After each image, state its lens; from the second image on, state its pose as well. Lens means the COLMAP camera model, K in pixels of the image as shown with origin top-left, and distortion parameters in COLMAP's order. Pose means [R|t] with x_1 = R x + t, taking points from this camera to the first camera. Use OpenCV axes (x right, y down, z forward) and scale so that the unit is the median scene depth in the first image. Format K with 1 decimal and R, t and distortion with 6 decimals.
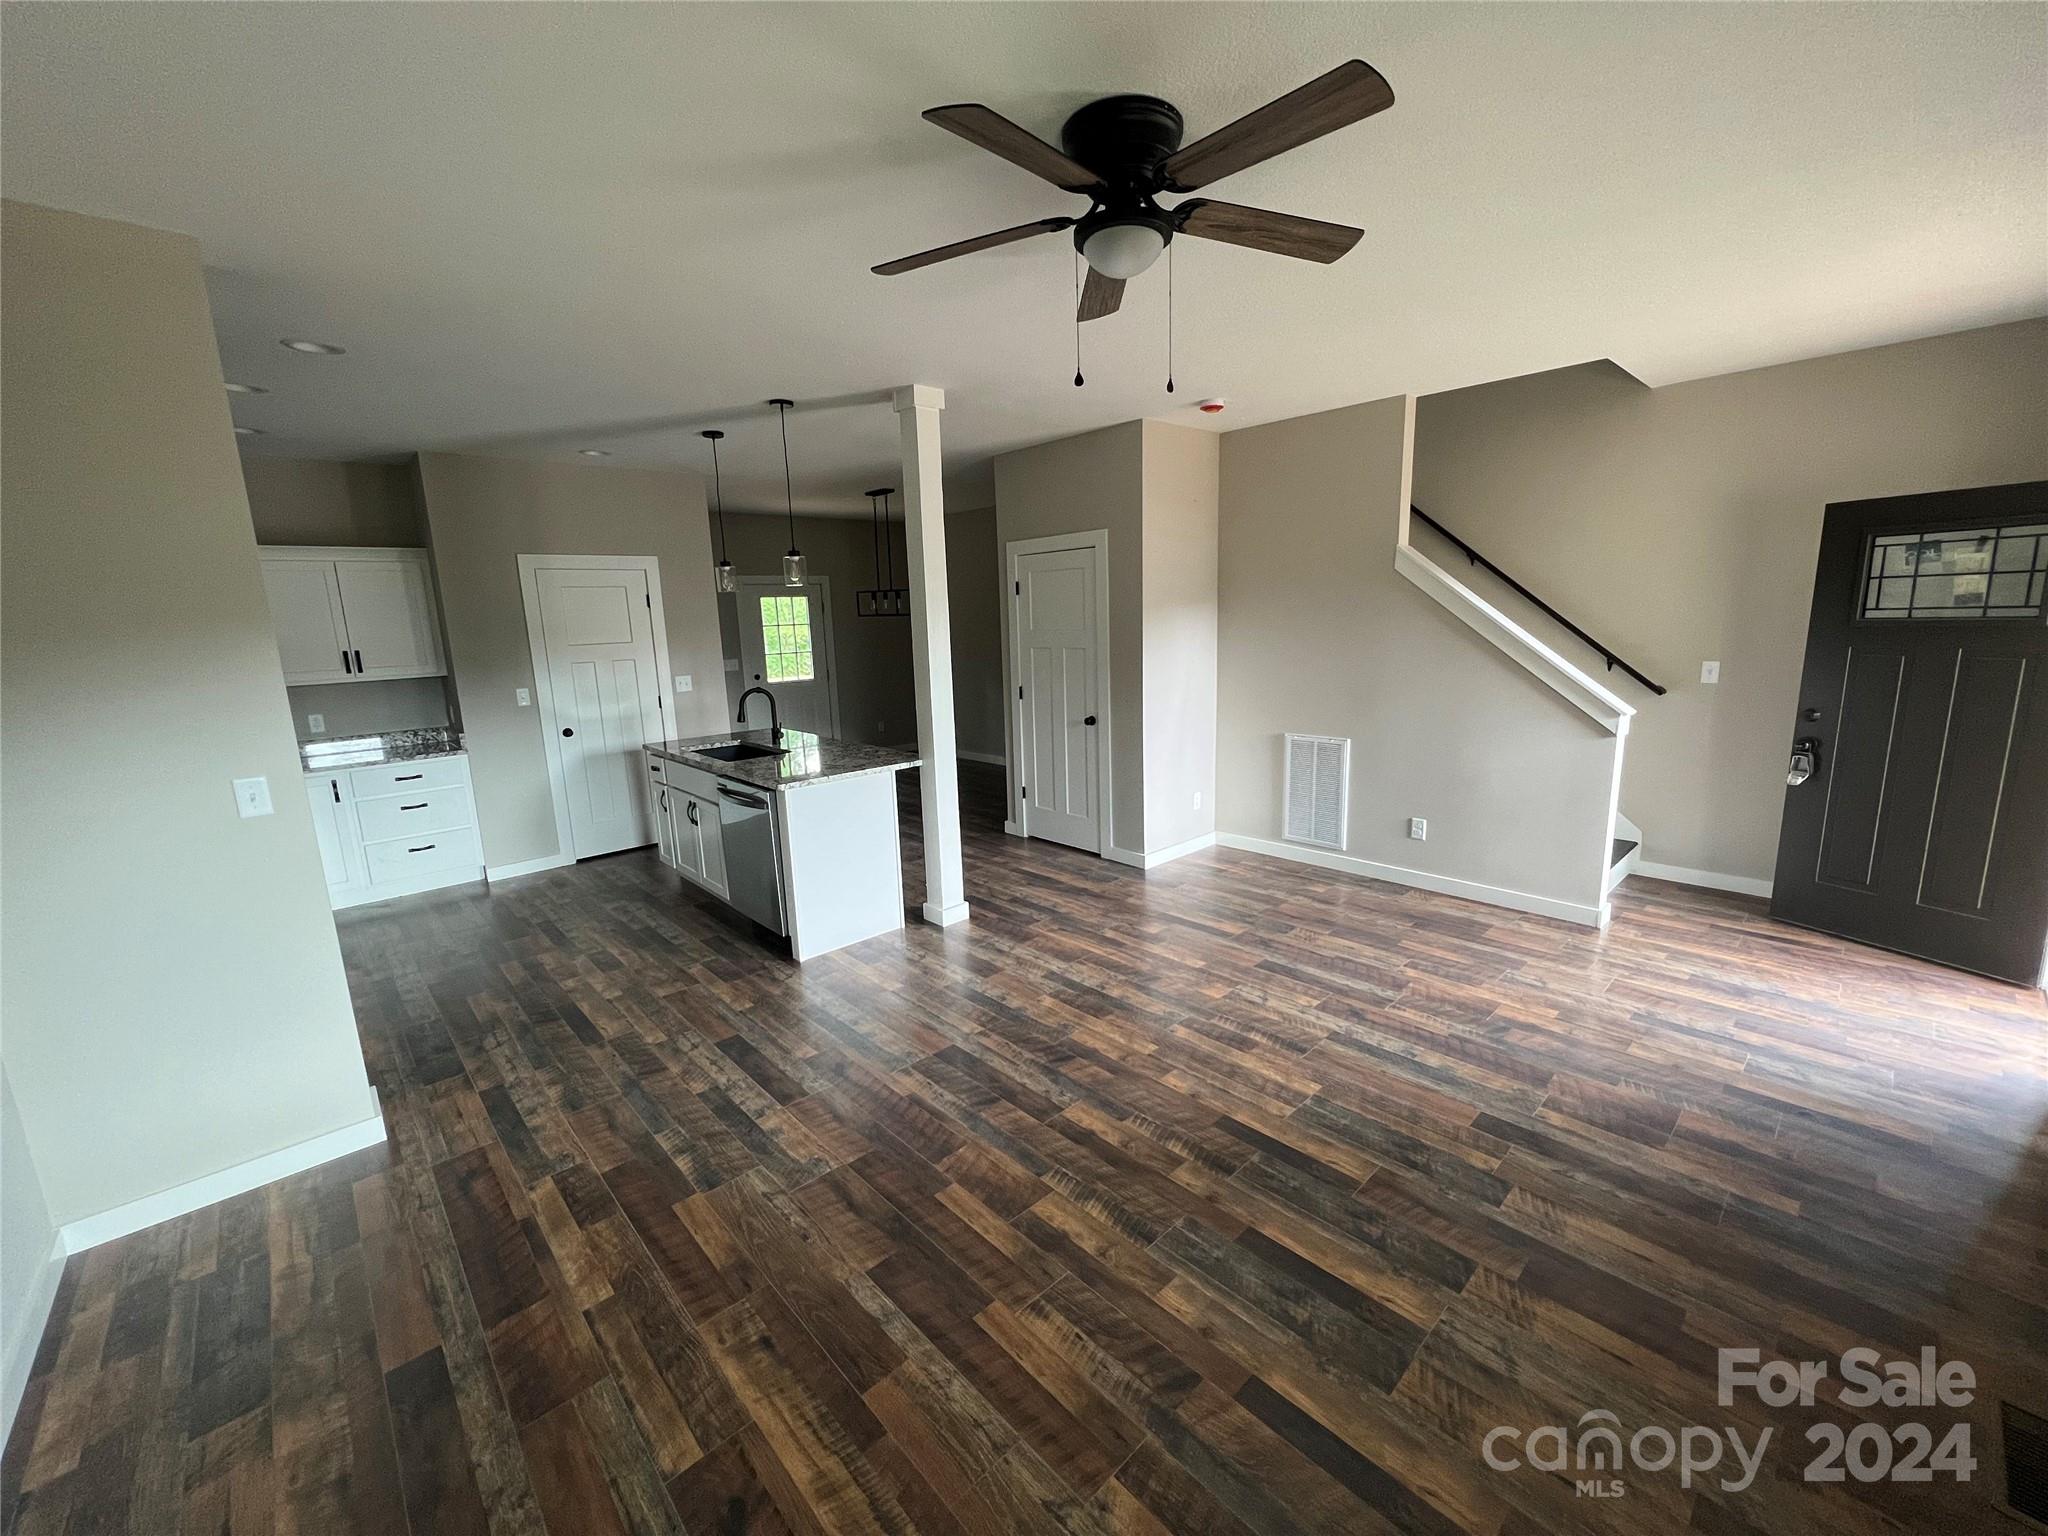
lens RADIAL K [[814.4, 0, 1016.5], [0, 814.4, 764.1], [0, 0, 1]] dist [-0.001574, 0.000732]
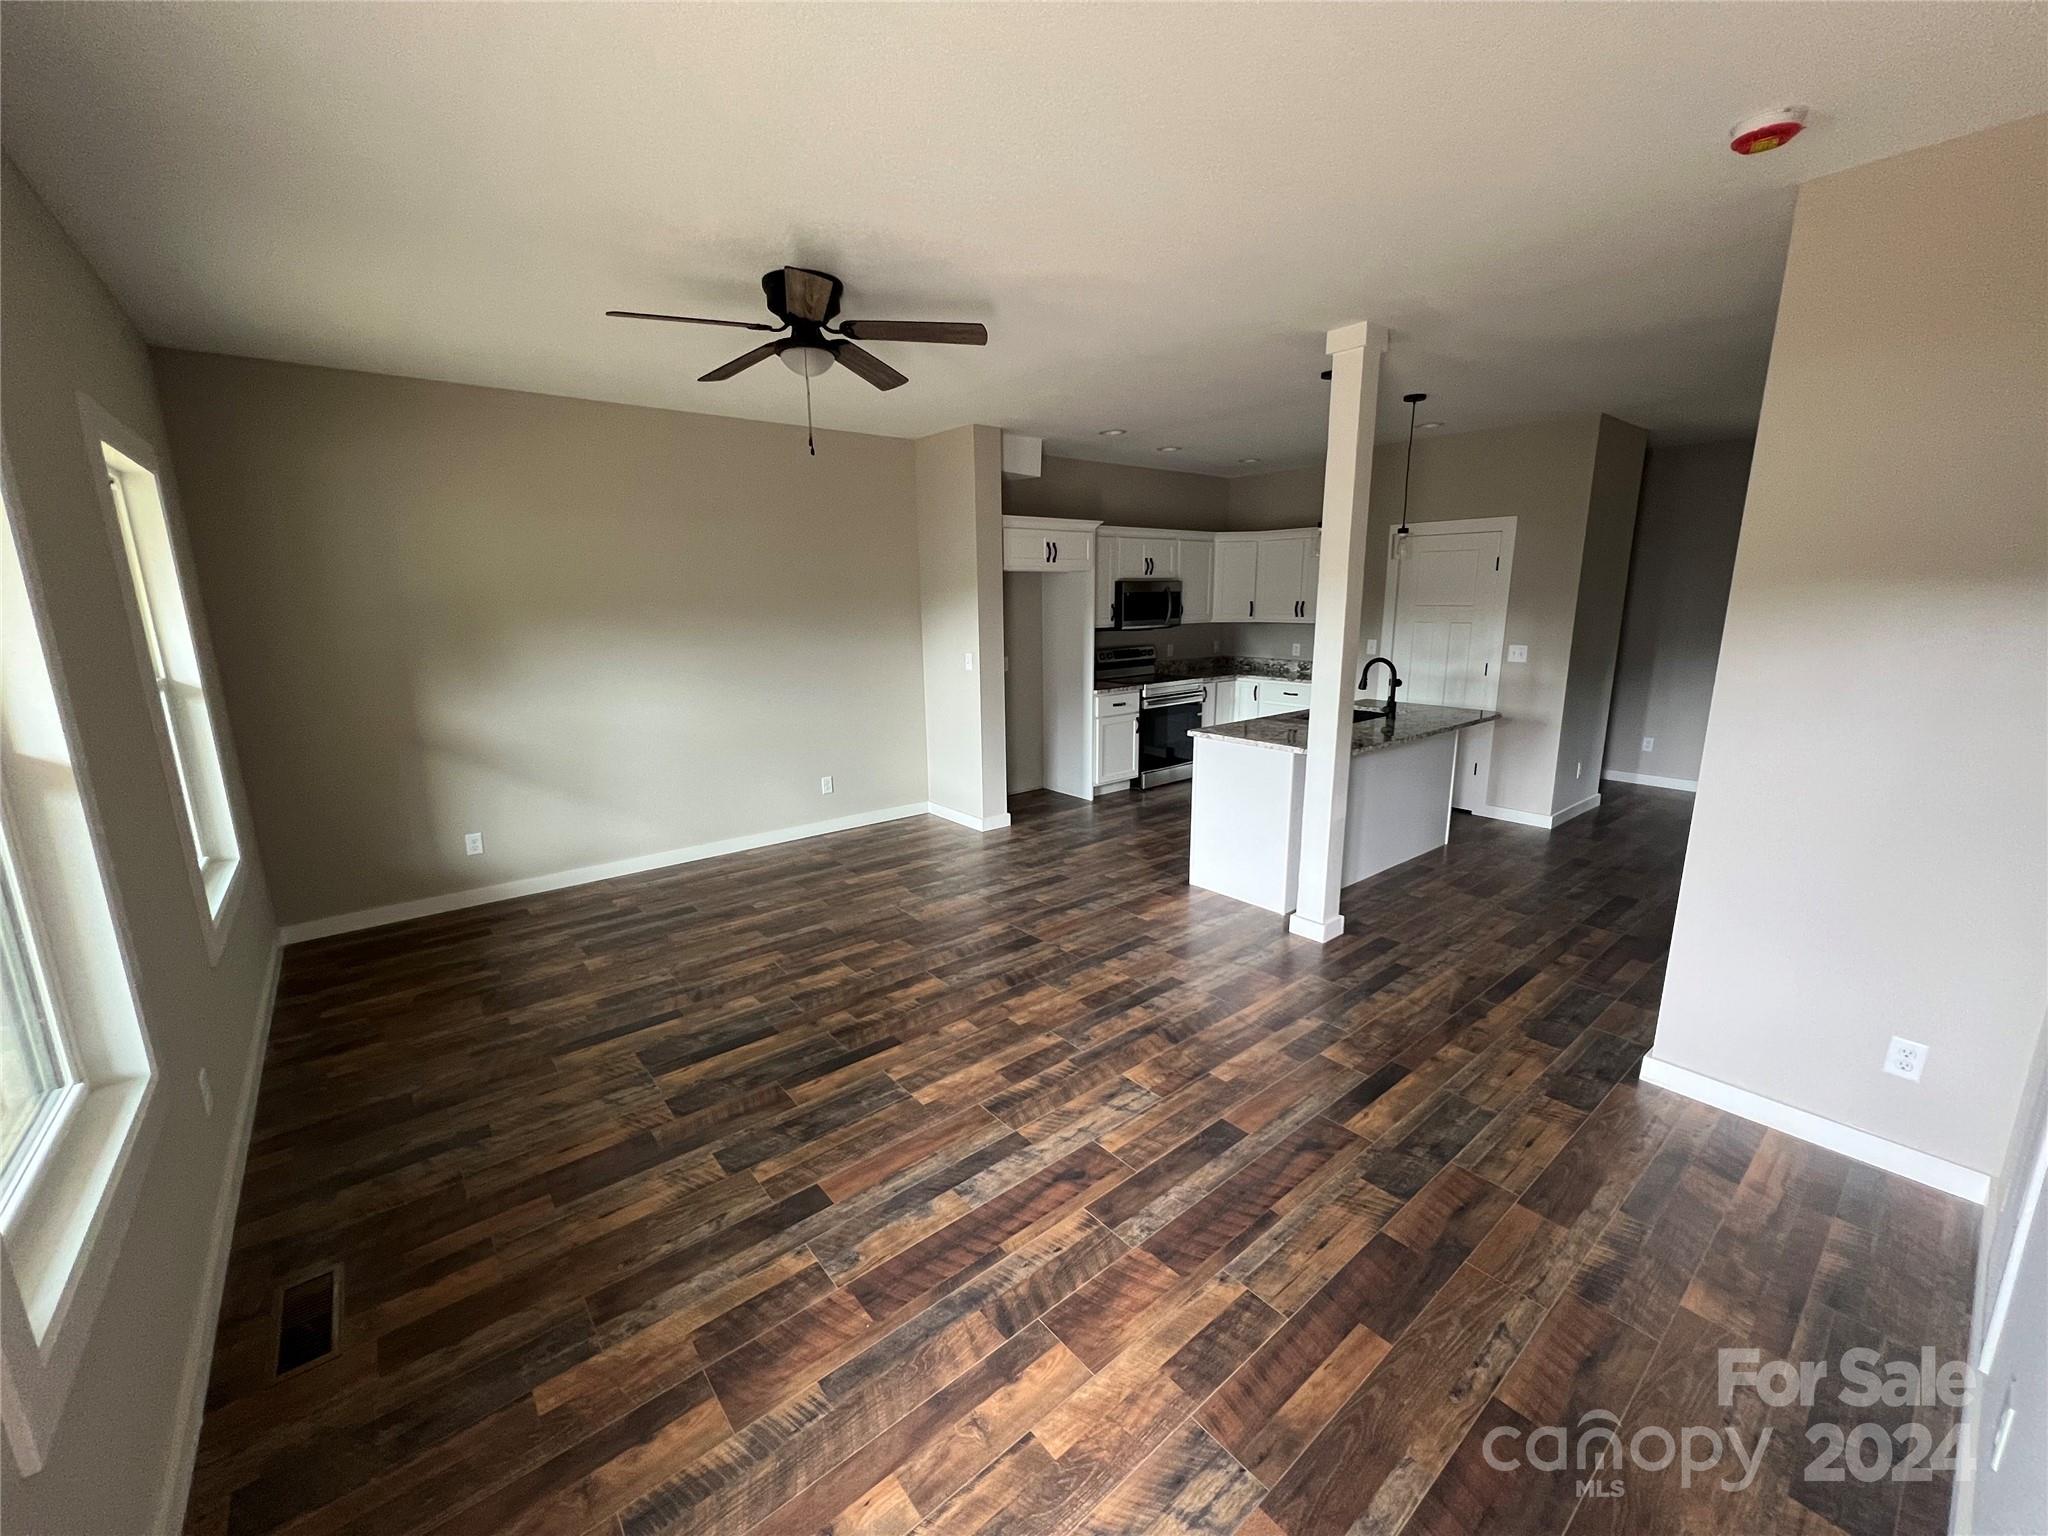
lens RADIAL K [[814.4, 0, 1027.0], [0, 814.4, 766.7], [0, 0, 1]] dist [-0.001574, 0.000732]
pose [[-0.047844, 0.243249, -0.968783, 1.084008], [-0.173491, 0.953128, 0.247886, -0.217258], [0.983673, 0.179935, -0.003400, 0.950916]]
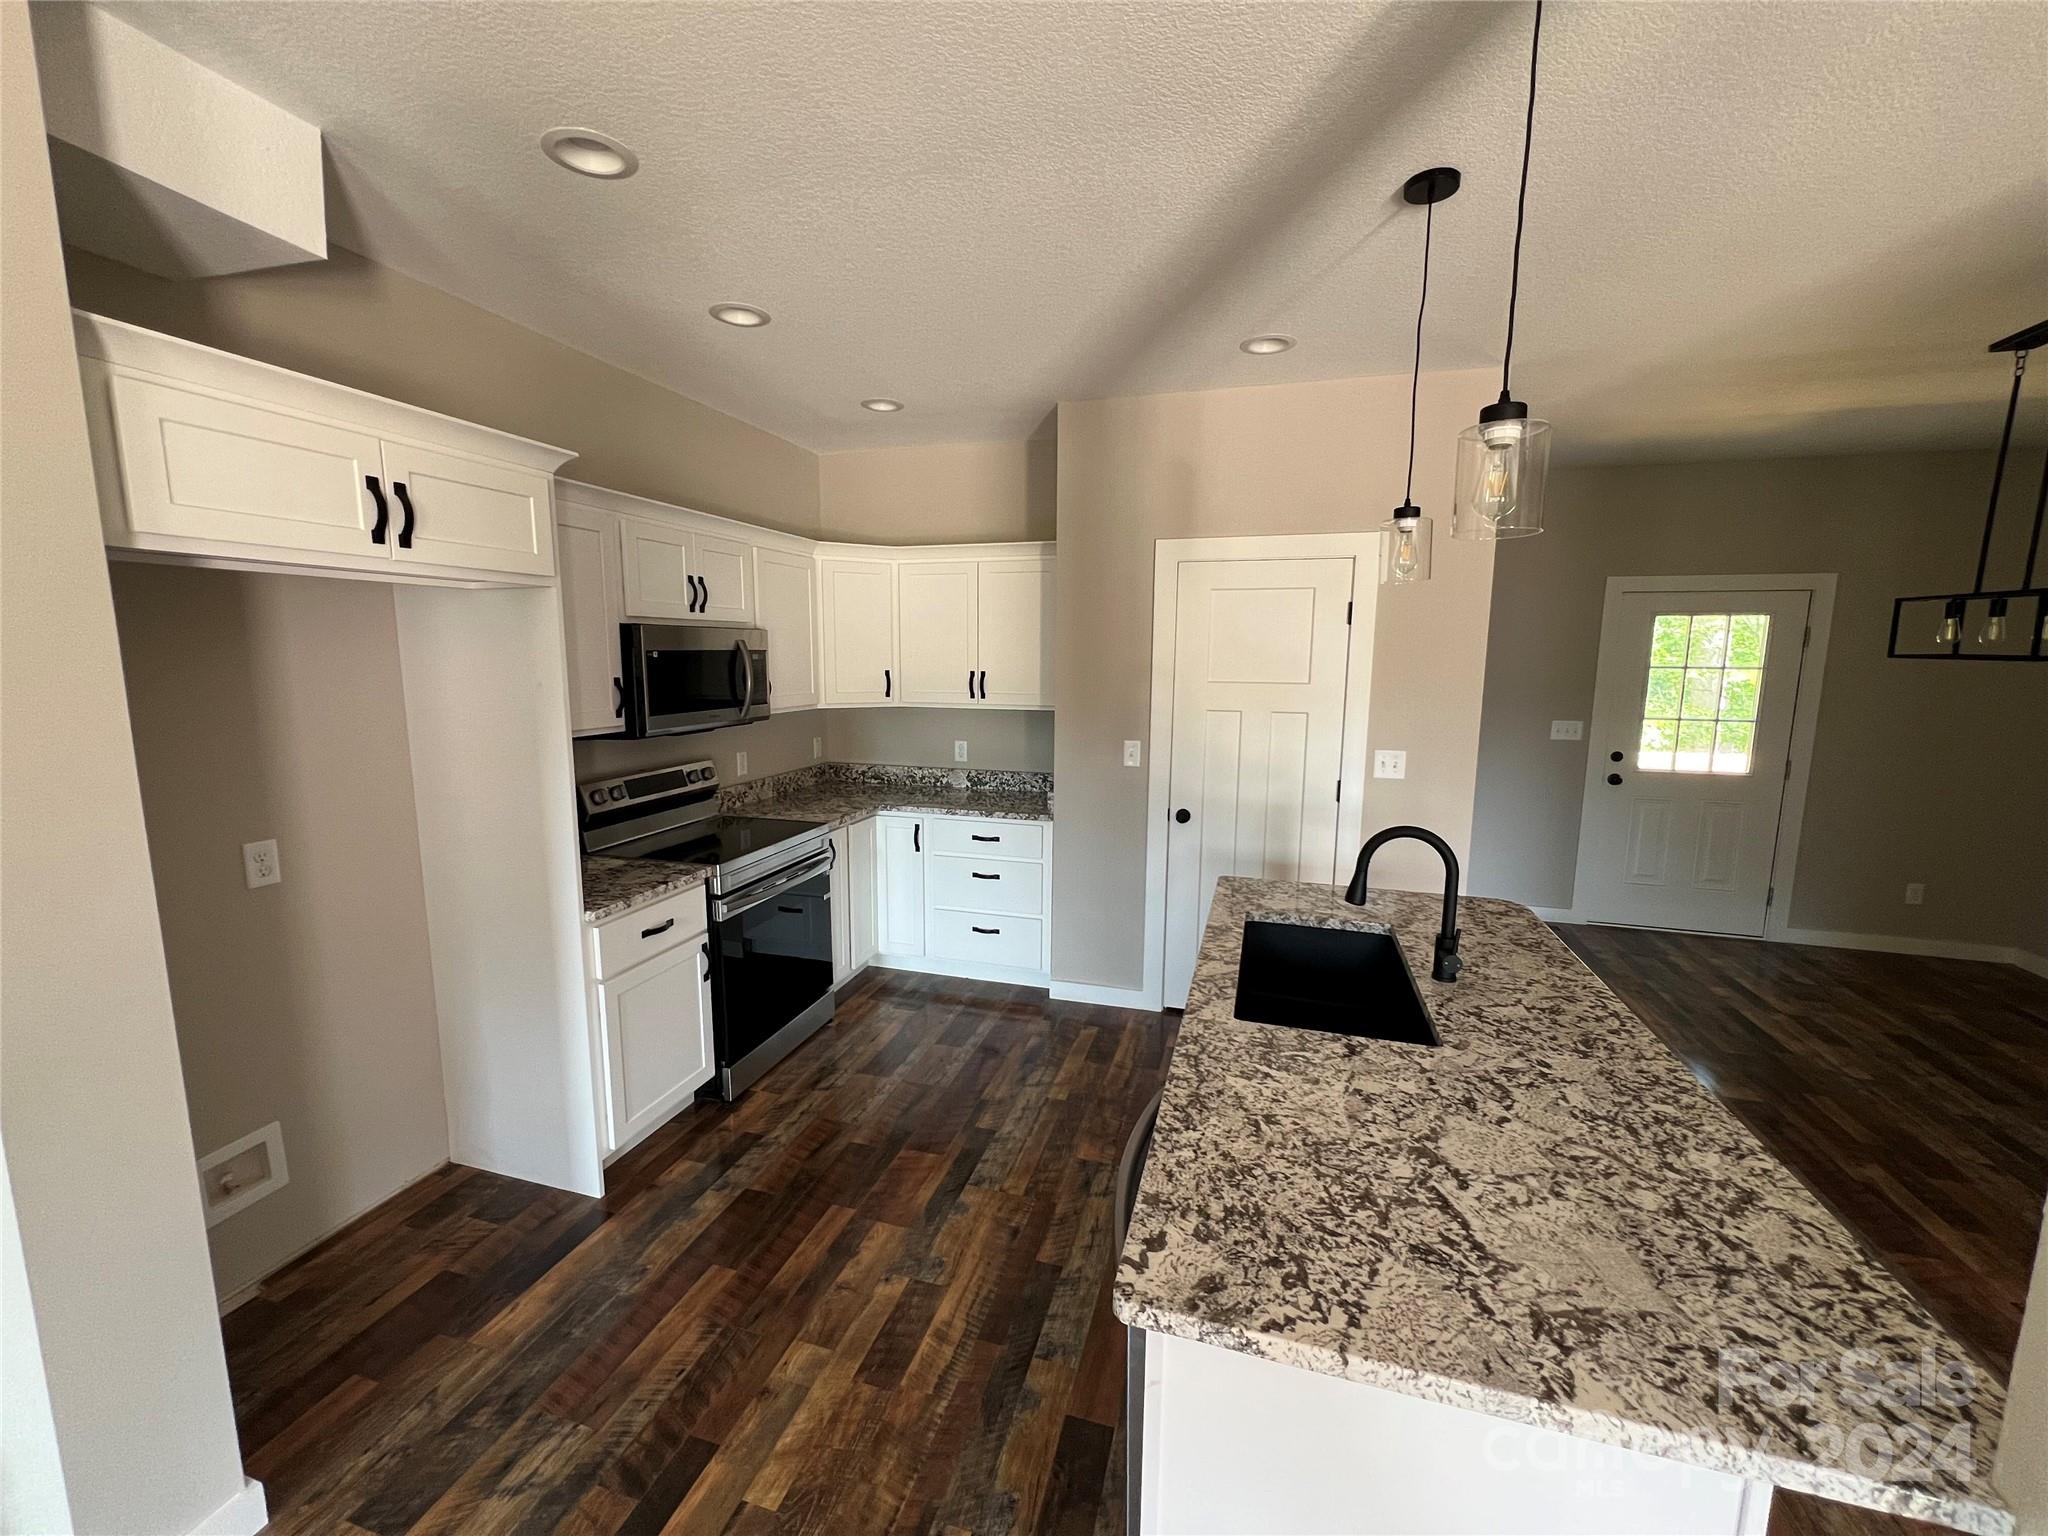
lens RADIAL K [[814.4, 0, 1023.0], [0, 814.4, 771.4], [0, 0, 1]] dist [-0.001574, 0.000732]
pose [[0.513565, 0.159142, -0.843163, -0.146057], [-0.182918, 0.980368, 0.073624, -0.178157], [0.838327, 0.116419, 0.532593, 1.000420]]
